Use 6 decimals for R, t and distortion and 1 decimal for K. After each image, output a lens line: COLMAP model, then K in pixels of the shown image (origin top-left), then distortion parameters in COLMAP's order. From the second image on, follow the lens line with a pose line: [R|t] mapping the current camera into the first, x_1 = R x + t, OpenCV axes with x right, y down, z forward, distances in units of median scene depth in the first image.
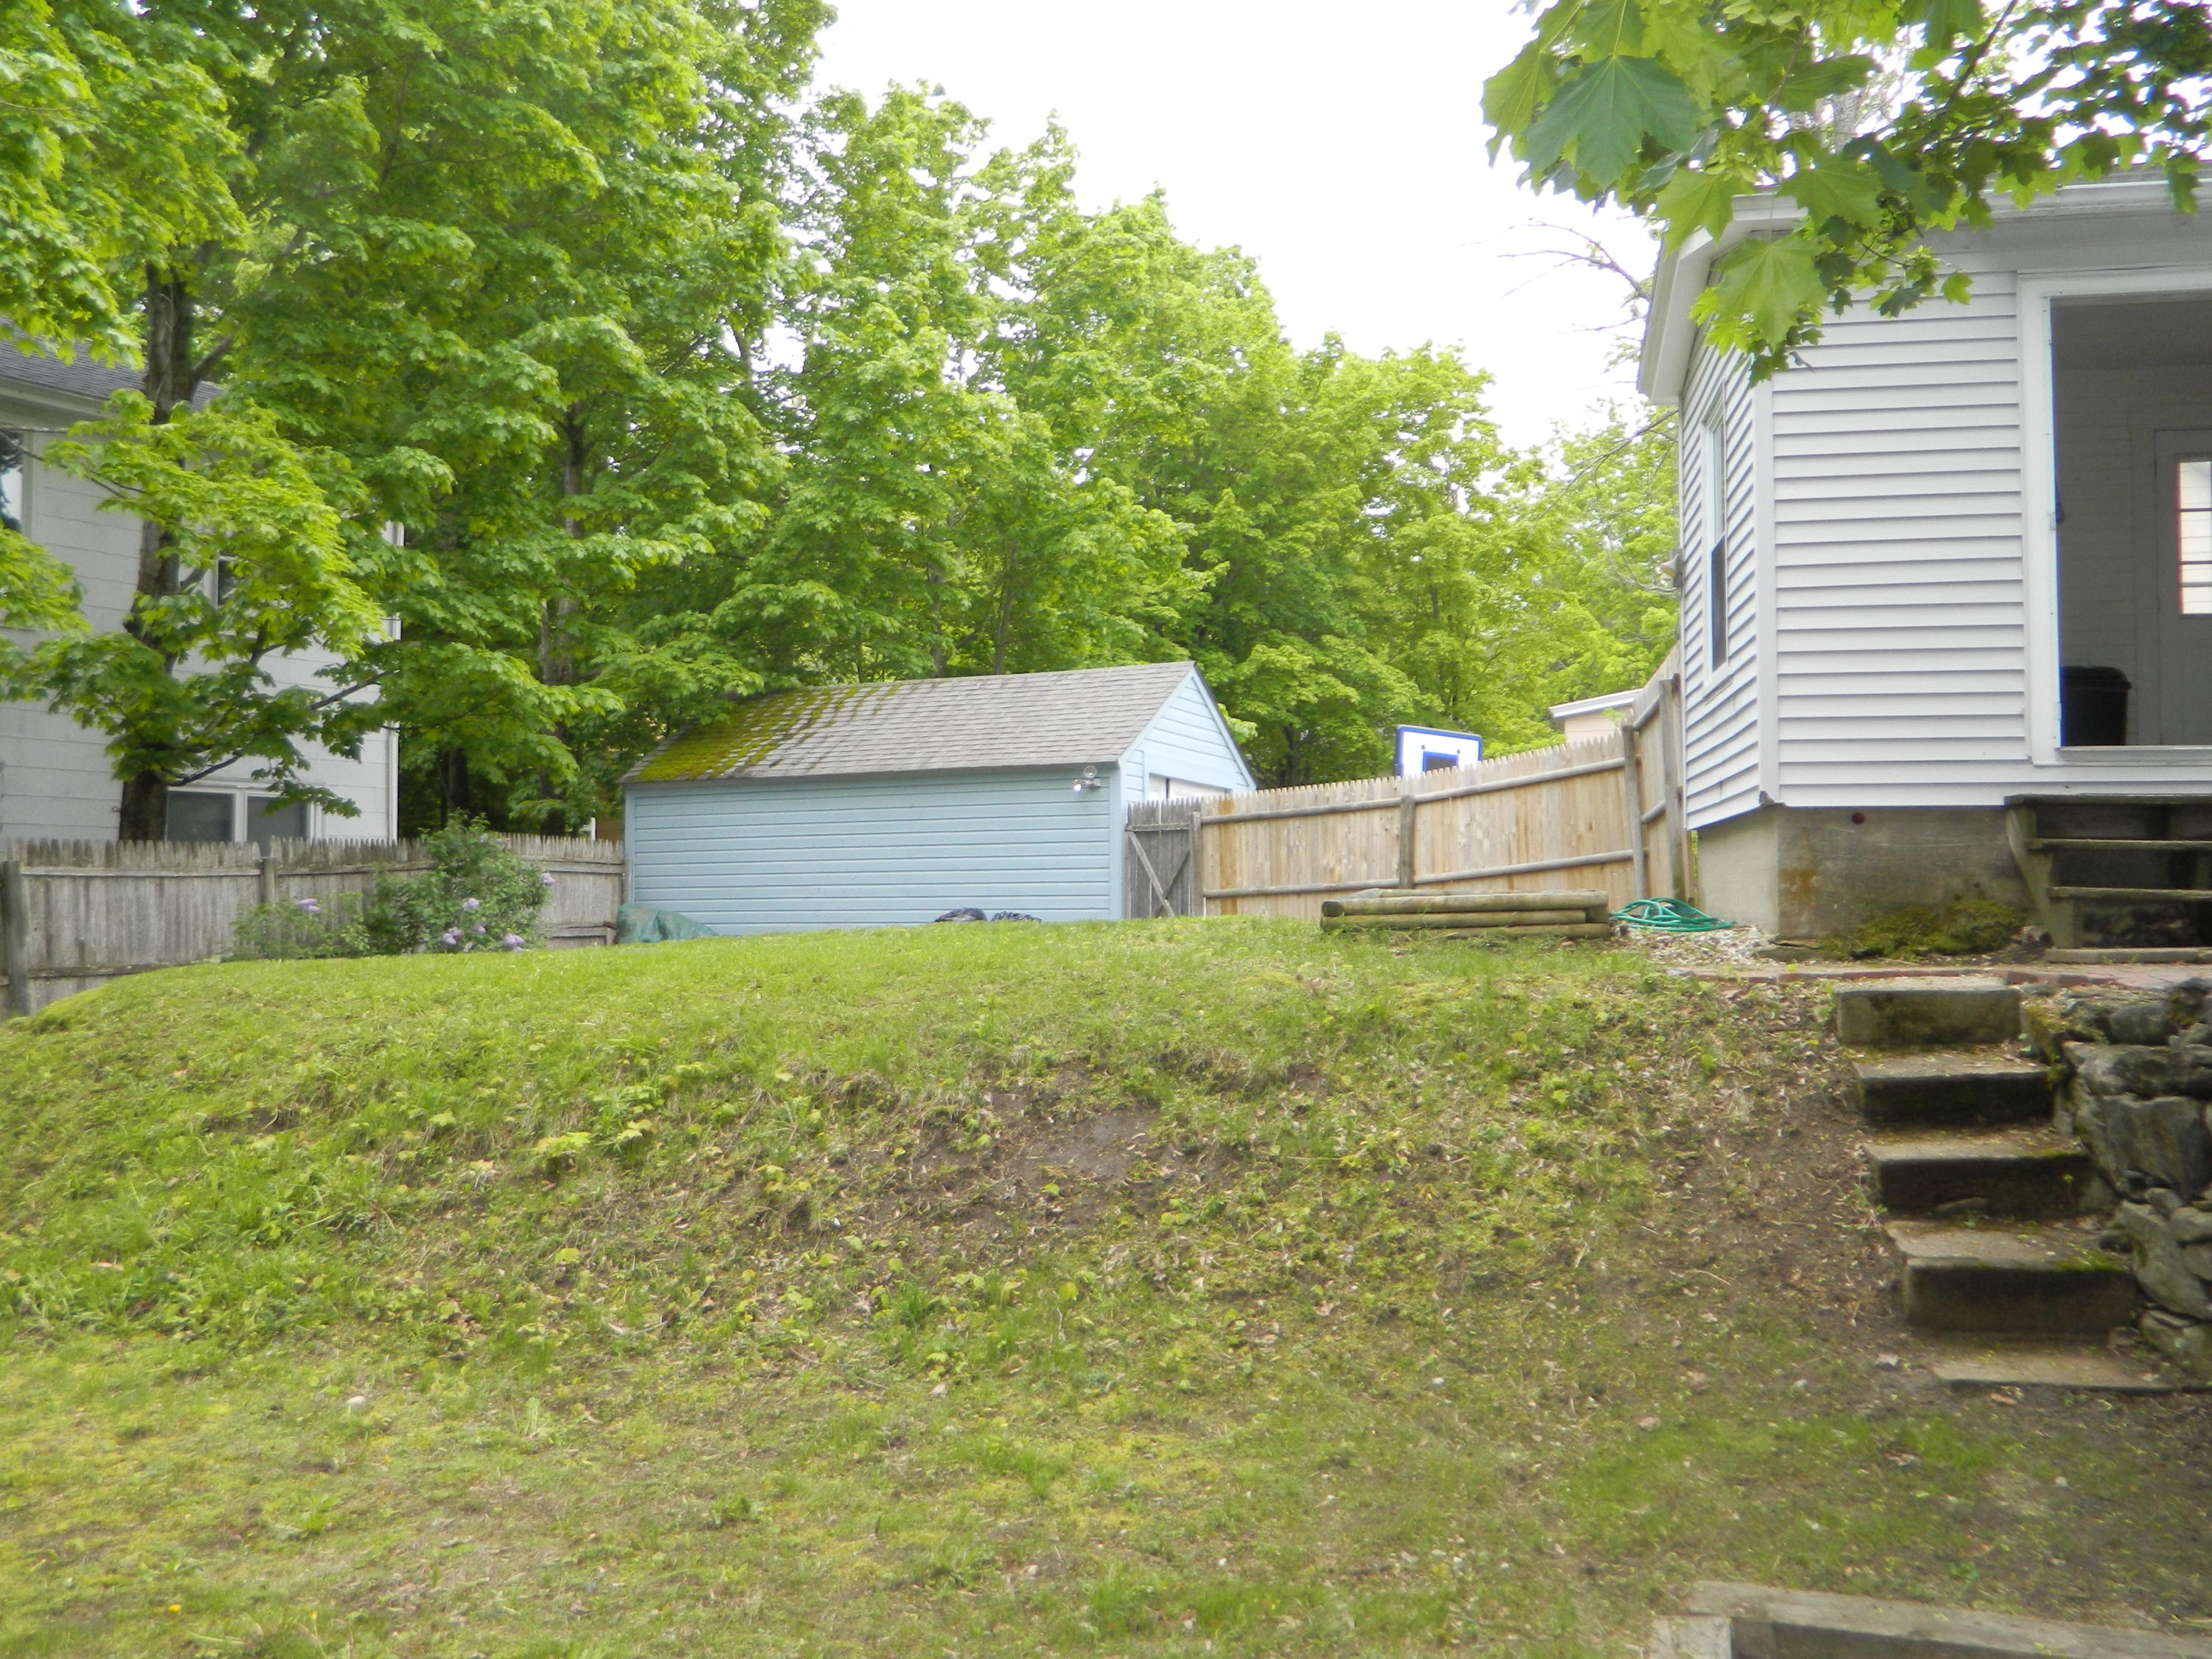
lens RADIAL K [[1834.6, 0, 1107.1], [0, 1834.6, 834.8], [0, 0, 1]] dist [0.001637, 0.000376]
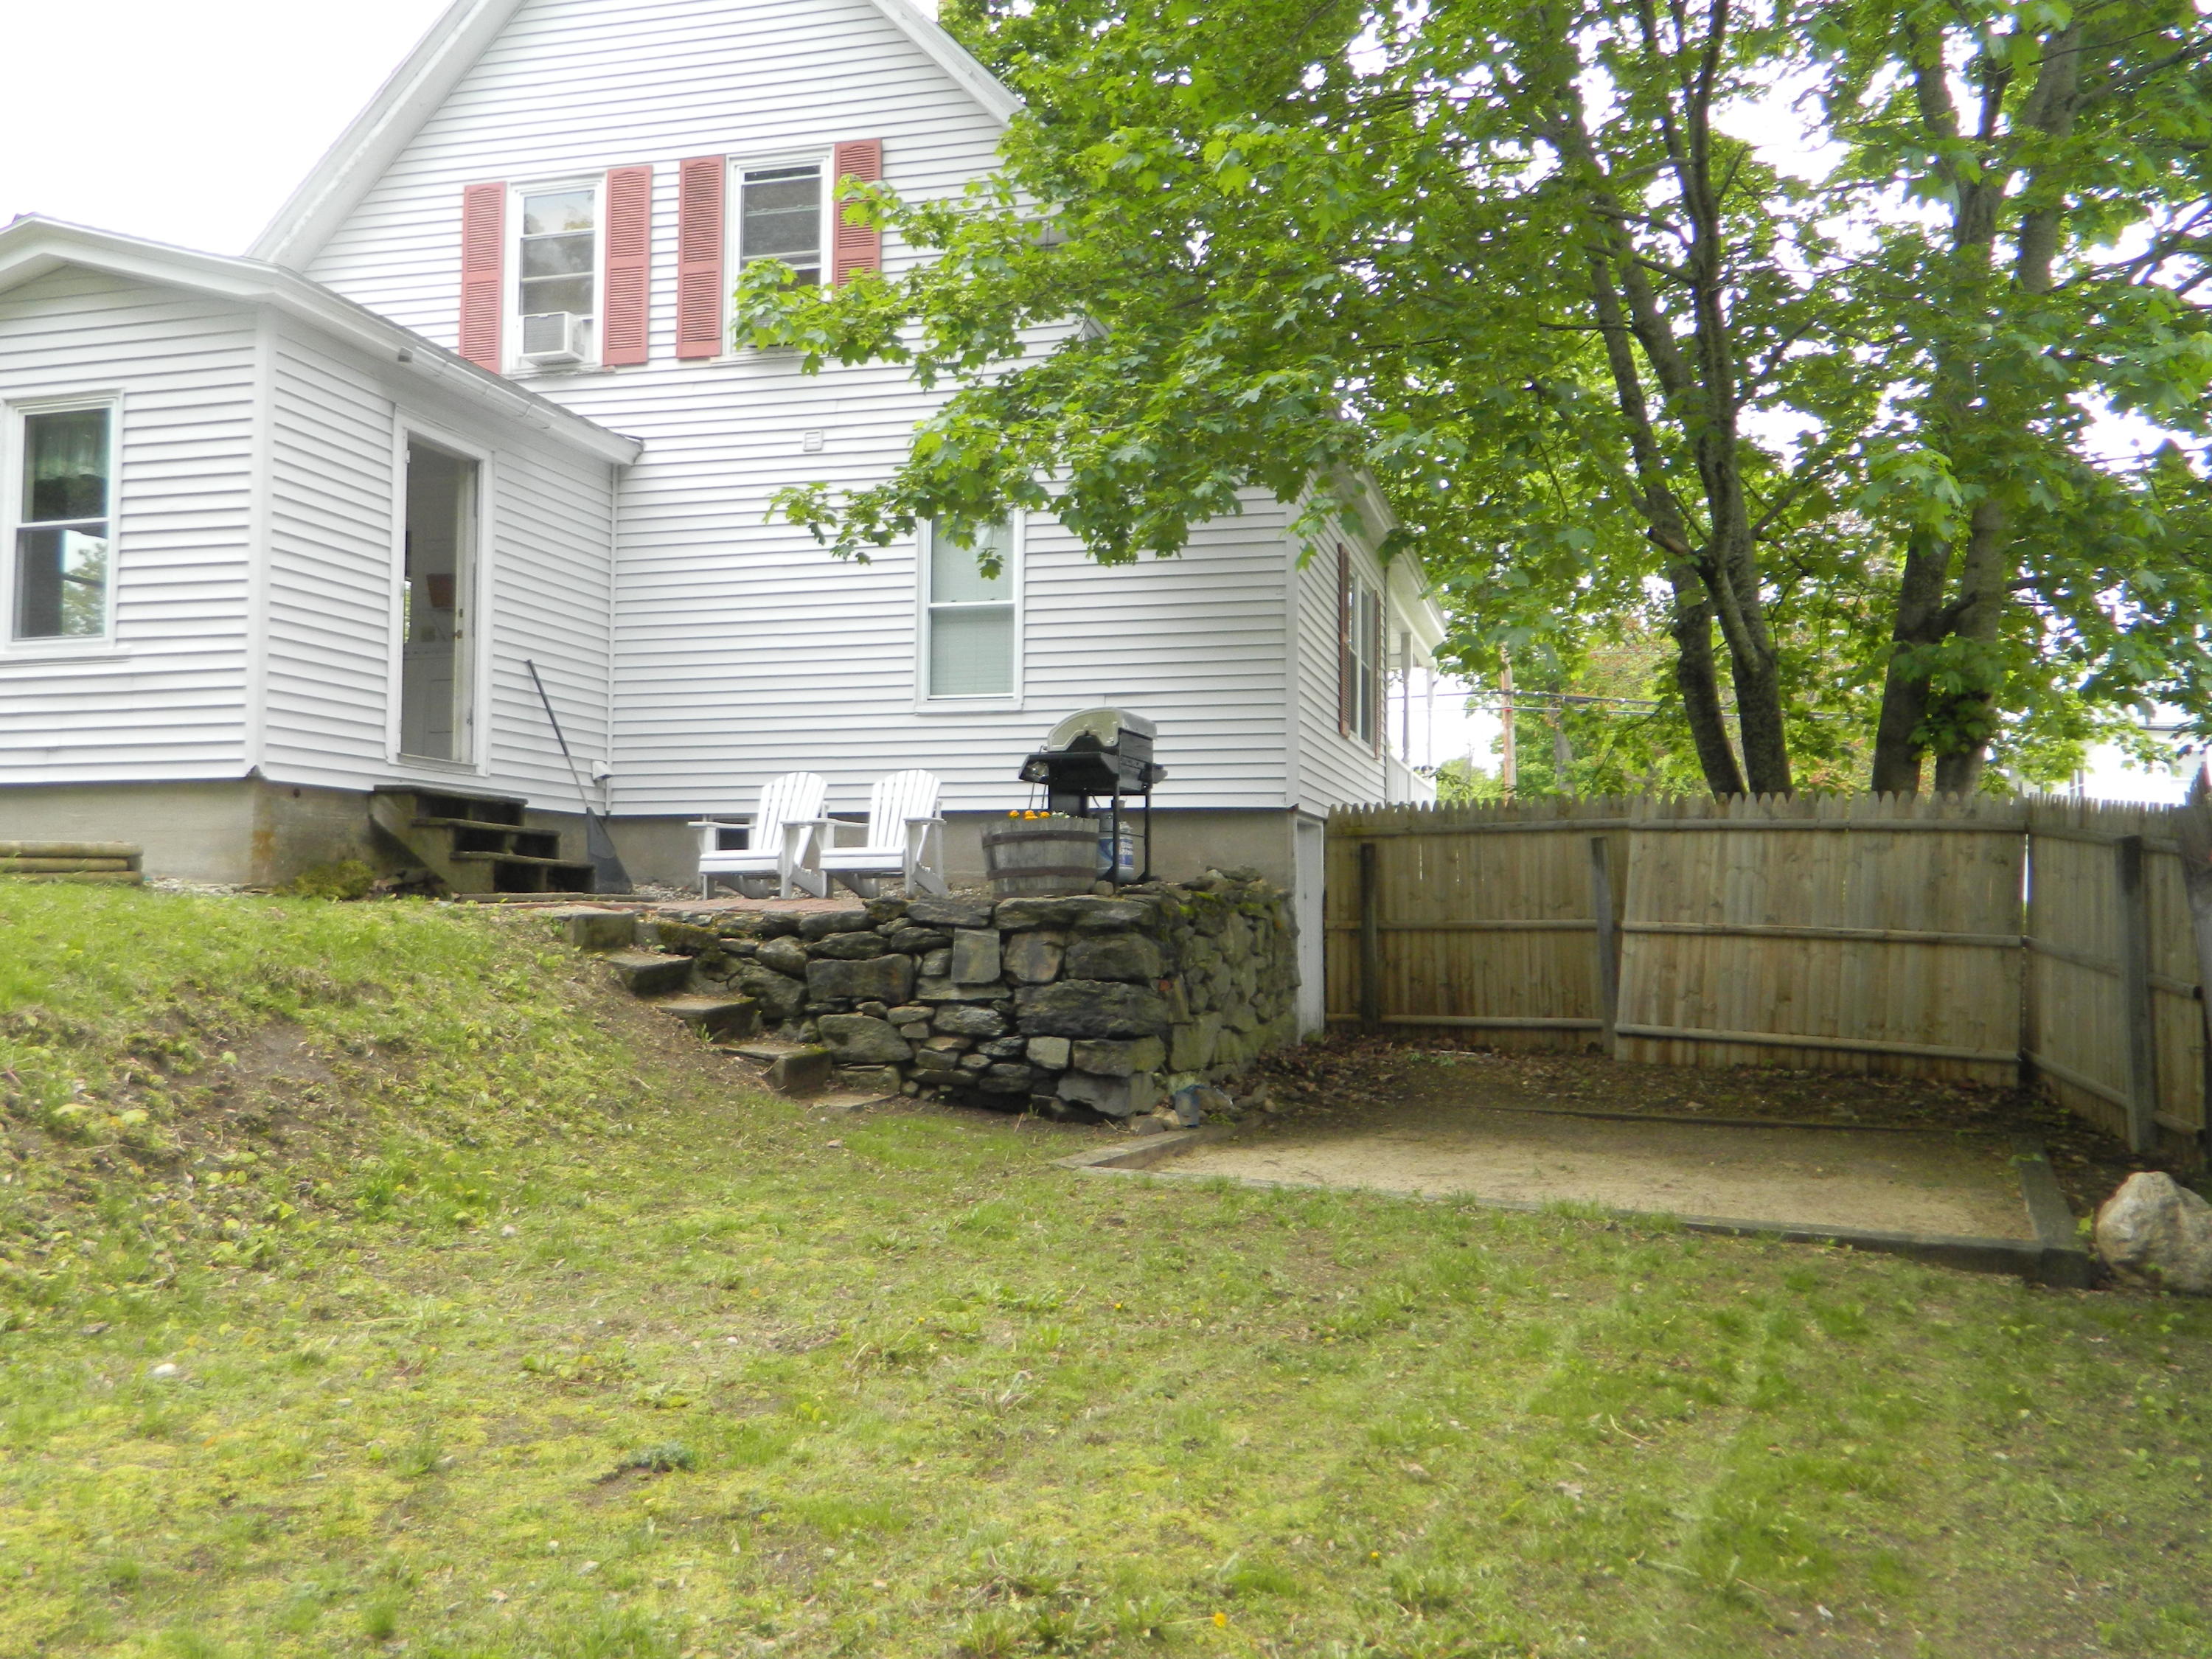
lens RADIAL K [[1834.6, 0, 1108.2], [0, 1834.6, 827.9], [0, 0, 1]] dist [0.001637, 0.000376]
pose [[0.061347, 0.050027, 0.996862, -0.811387], [-0.035176, 0.998231, -0.047931, 0.055866], [-0.997496, -0.032125, 0.062998, 0.361246]]
